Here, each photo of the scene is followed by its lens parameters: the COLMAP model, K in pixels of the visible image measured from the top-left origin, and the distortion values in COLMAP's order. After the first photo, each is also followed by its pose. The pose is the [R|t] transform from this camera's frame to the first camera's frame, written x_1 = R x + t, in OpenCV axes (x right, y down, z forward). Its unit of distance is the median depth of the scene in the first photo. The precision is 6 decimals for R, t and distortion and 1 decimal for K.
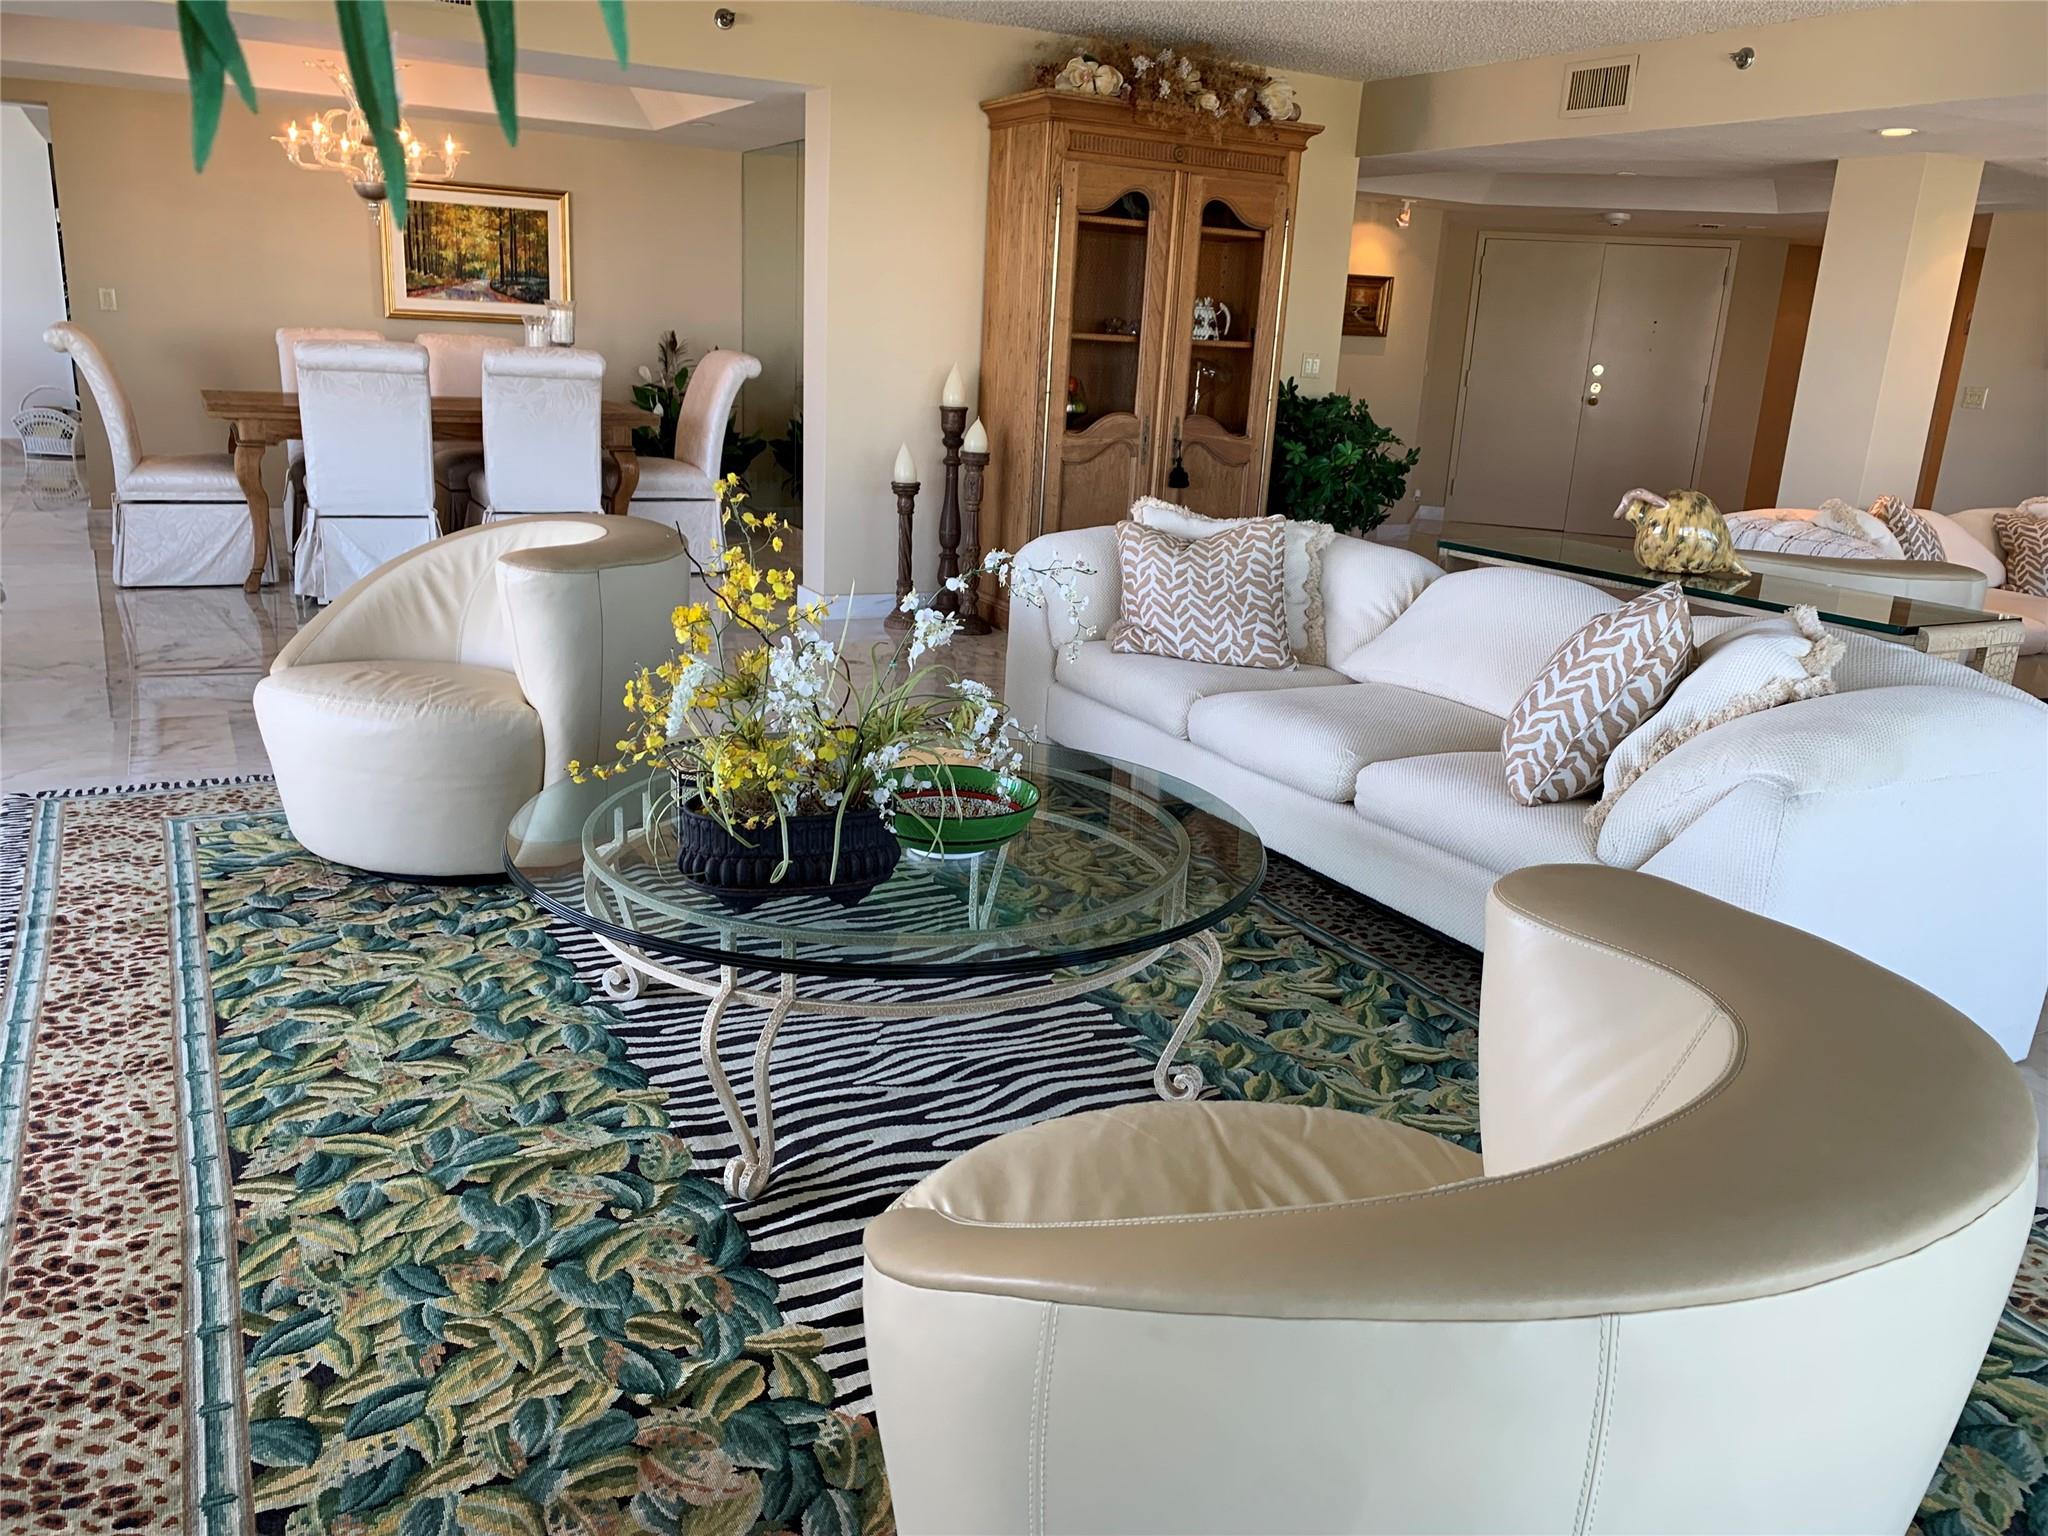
lens RADIAL K [[1561.9, 0, 1028.5], [0, 1561.9, 774.6], [0, 0, 1]] dist [0.012430, 0.014711]
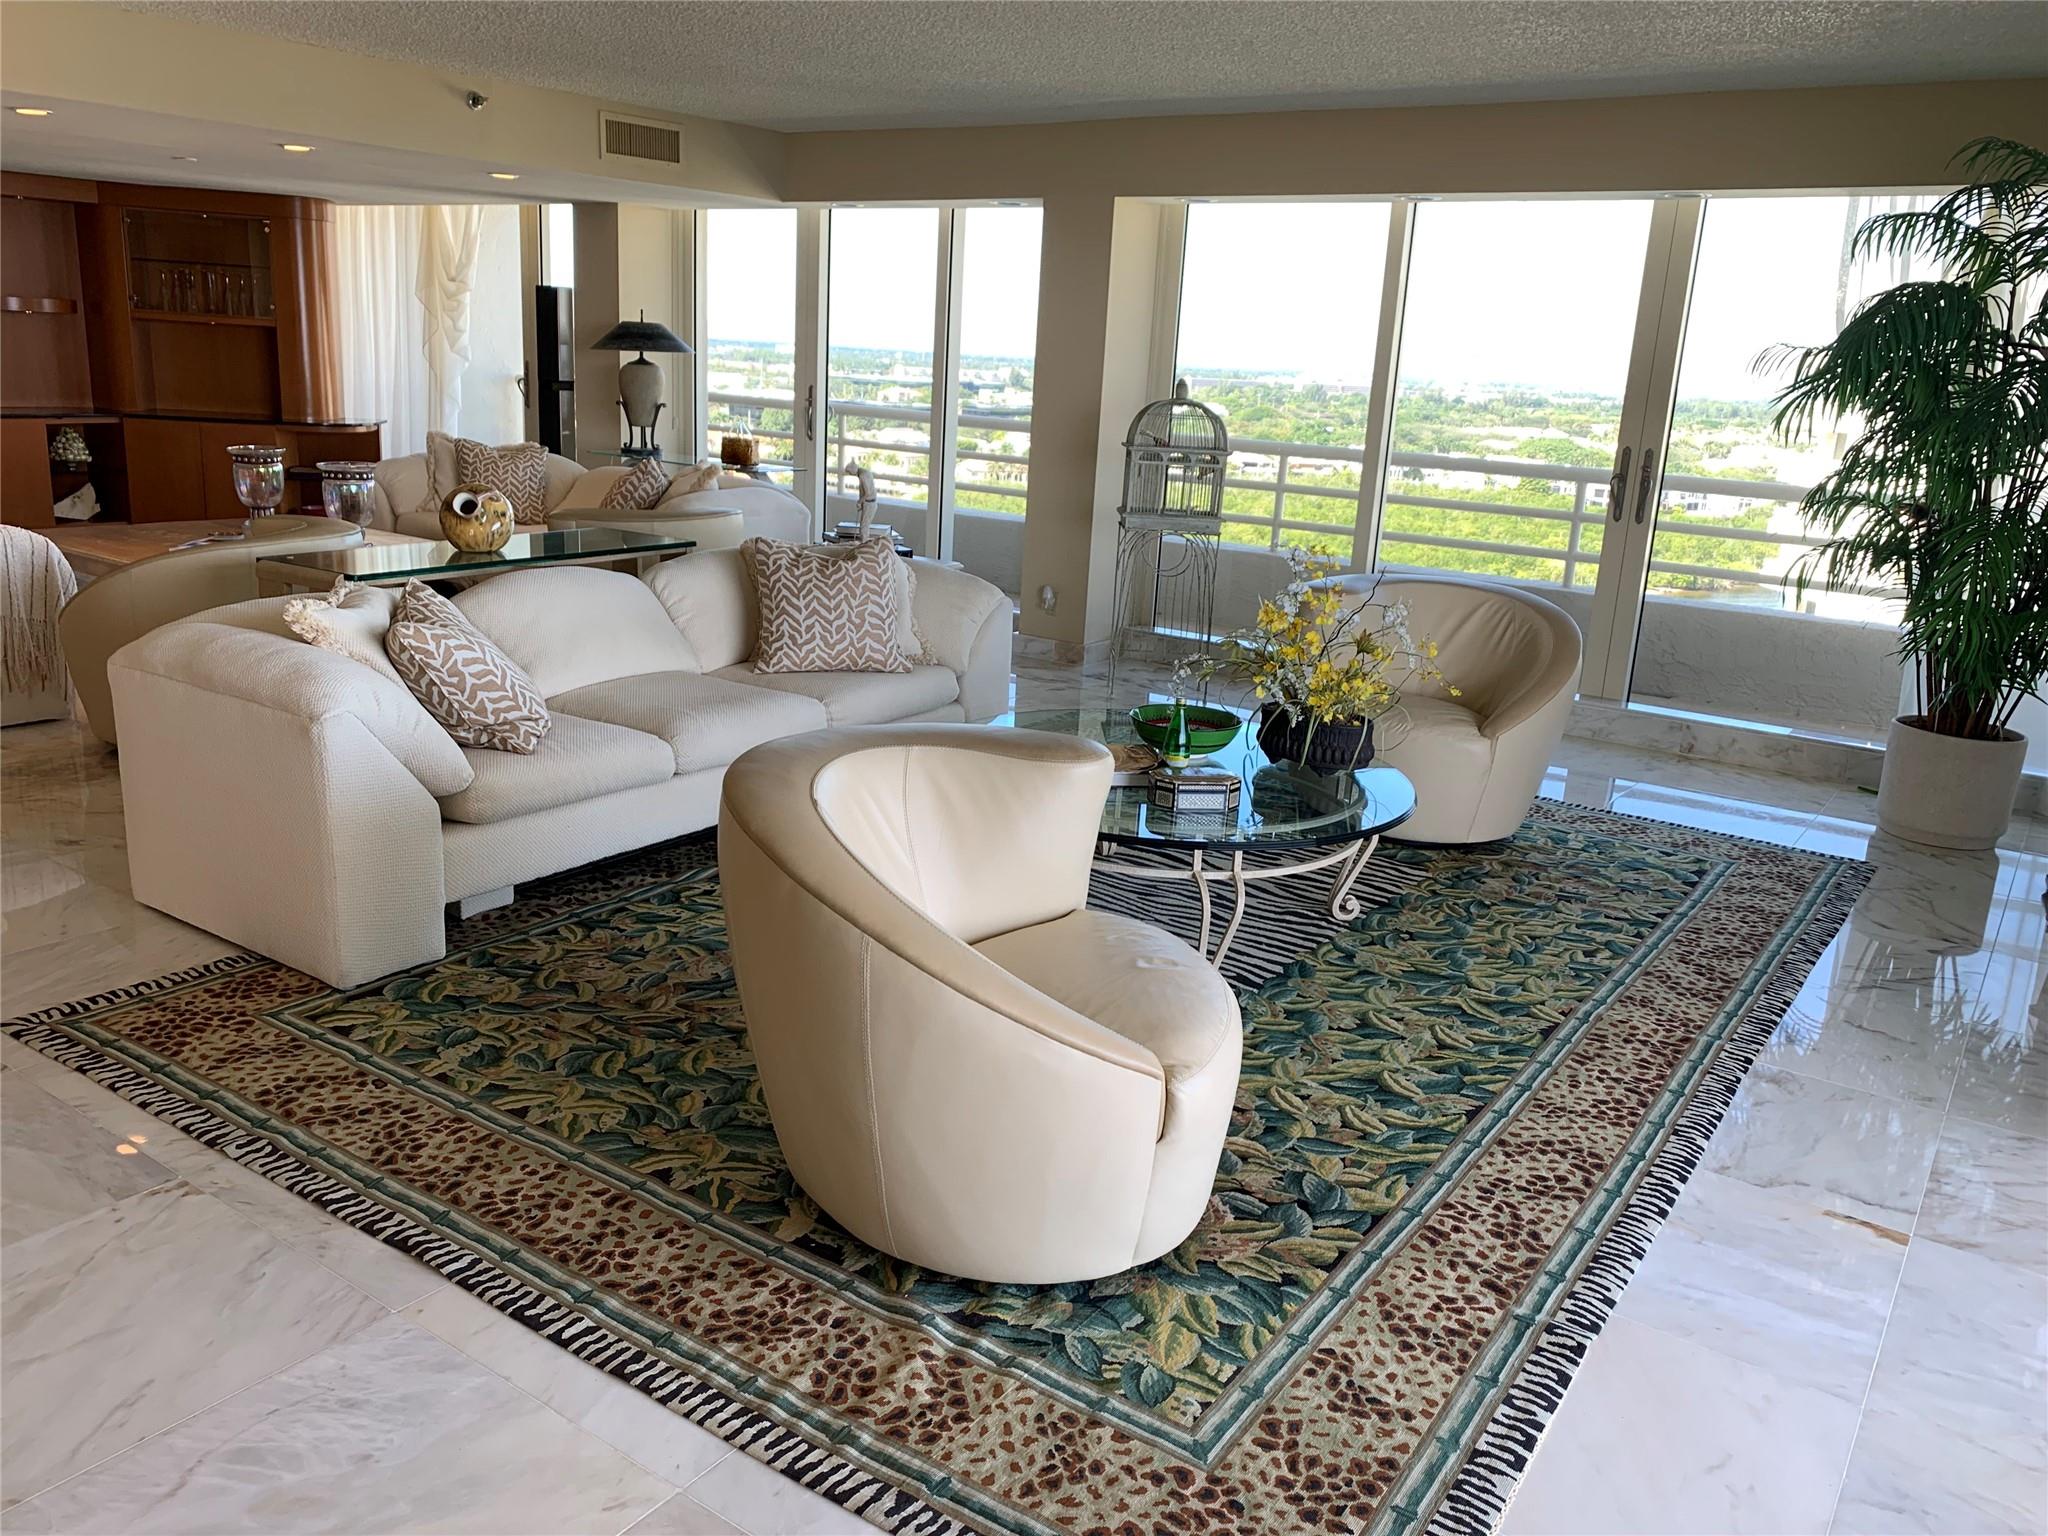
lens RADIAL K [[1561.9, 0, 1026.0], [0, 1561.9, 752.9], [0, 0, 1]] dist [0.012430, 0.014711]
pose [[-0.450348, -0.298181, 0.841590, -1.207147], [0.172542, 0.895754, 0.409701, -0.574718], [-0.876023, 0.329718, -0.351952, 1.549980]]
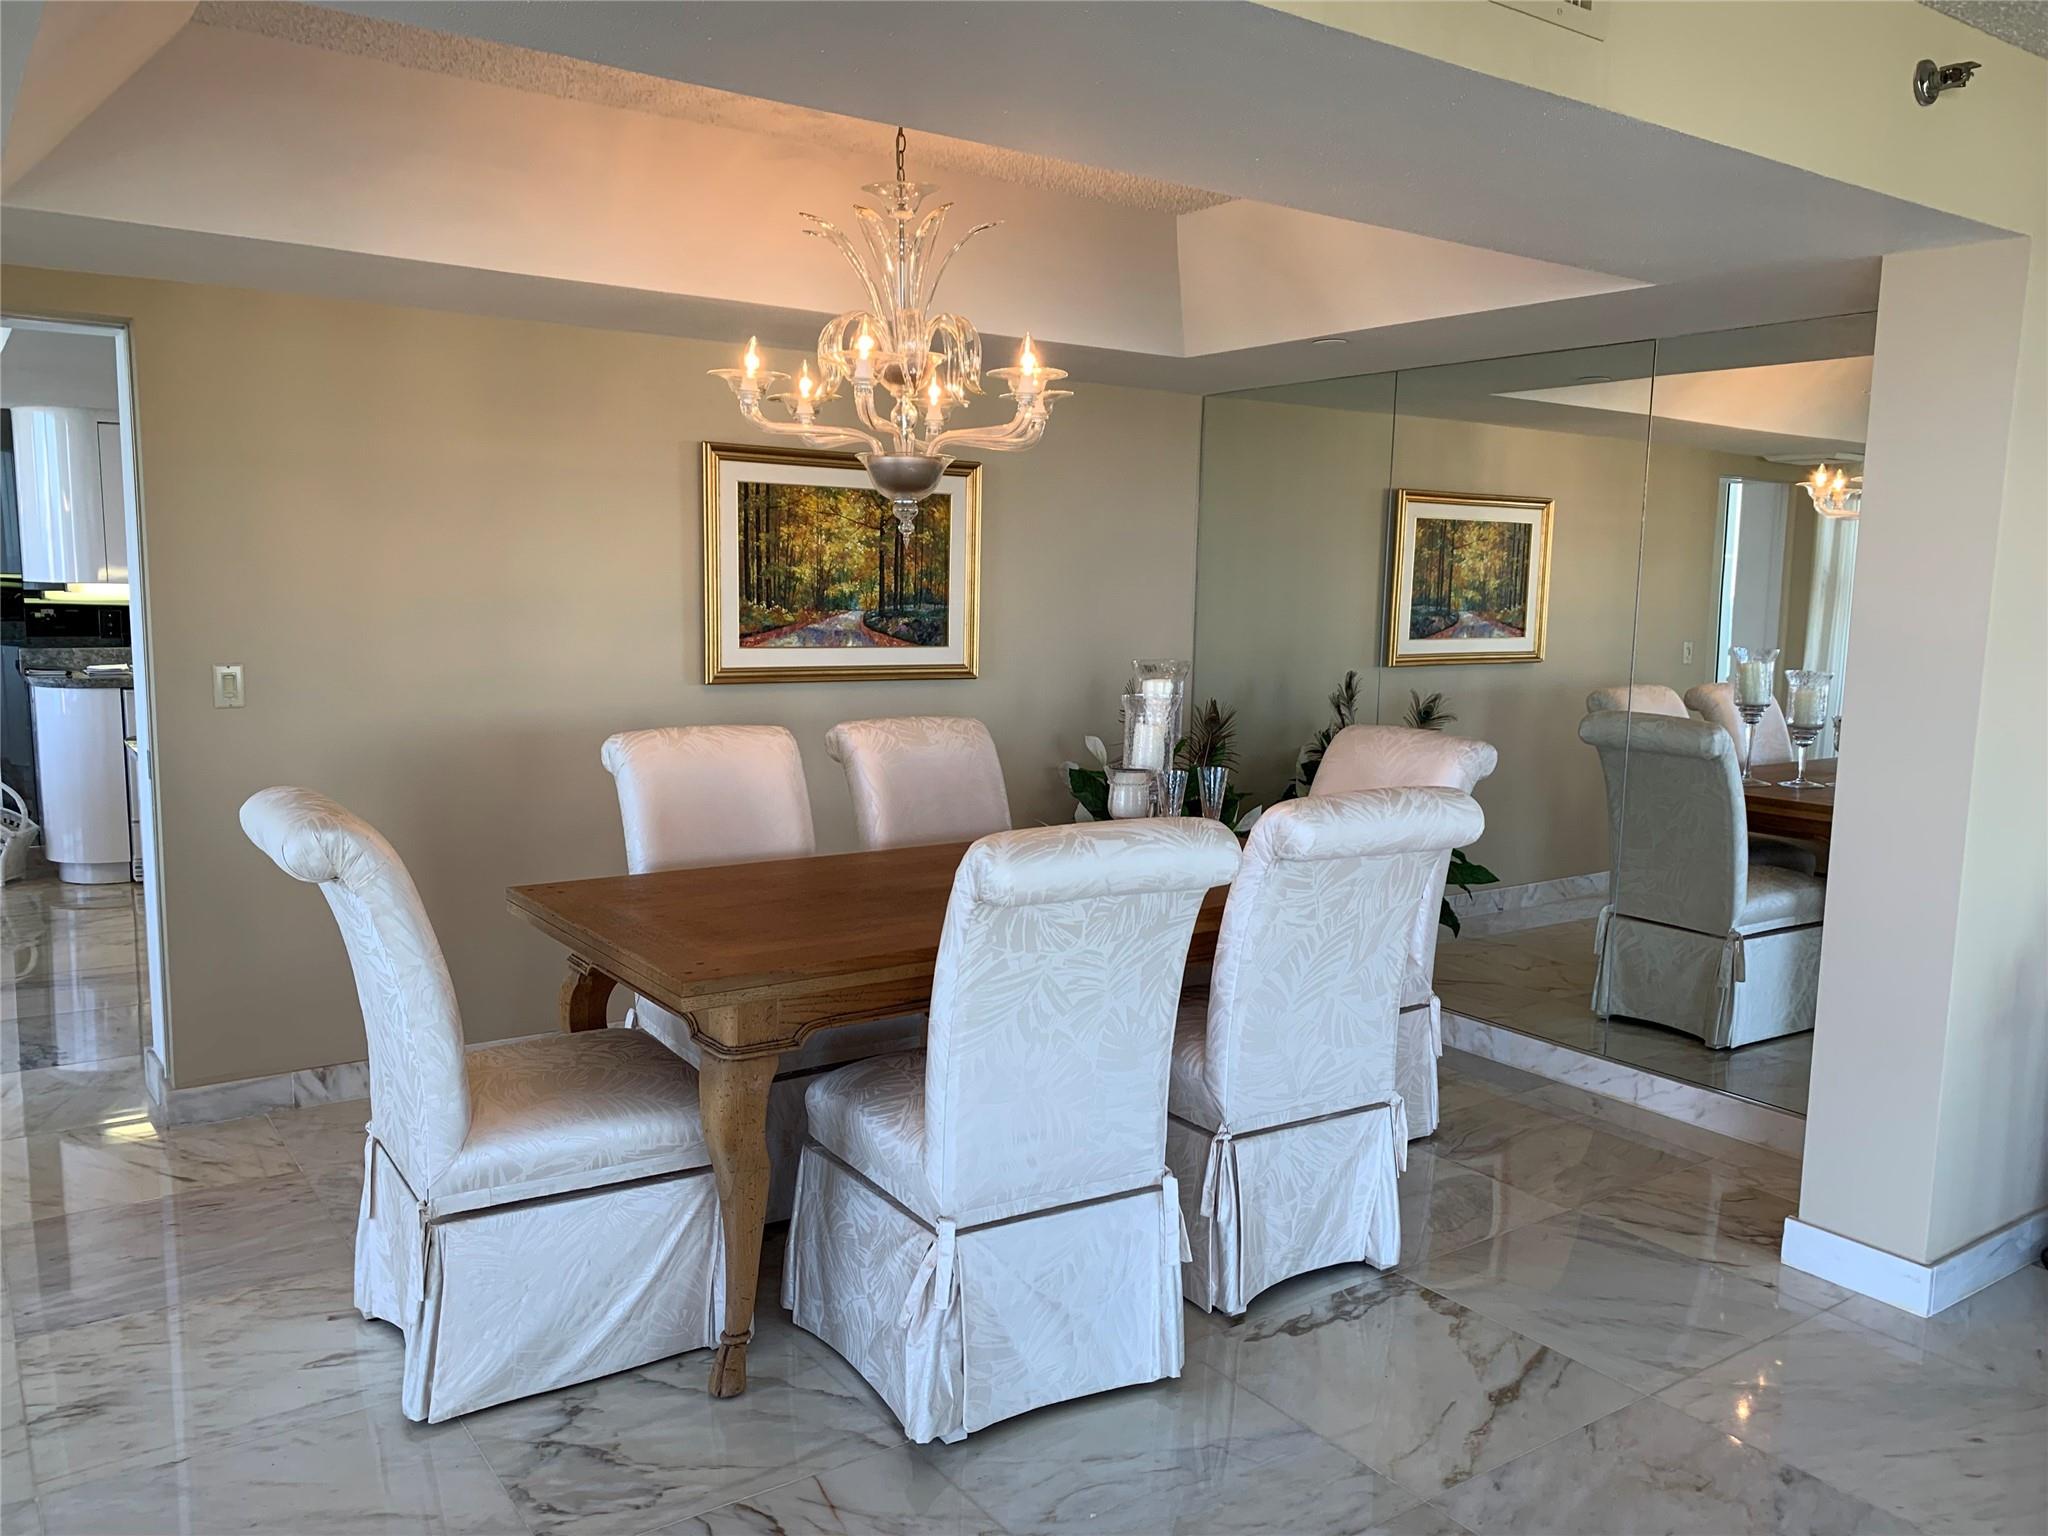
lens RADIAL K [[1561.9, 0, 1019.8], [0, 1561.9, 779.2], [0, 0, 1]] dist [0.012430, 0.014711]
pose [[0.990932, -0.045404, 0.126457, -0.418005], [0.063775, 0.987338, -0.145248, -0.191265], [-0.118261, 0.151996, 0.981281, 0.499293]]
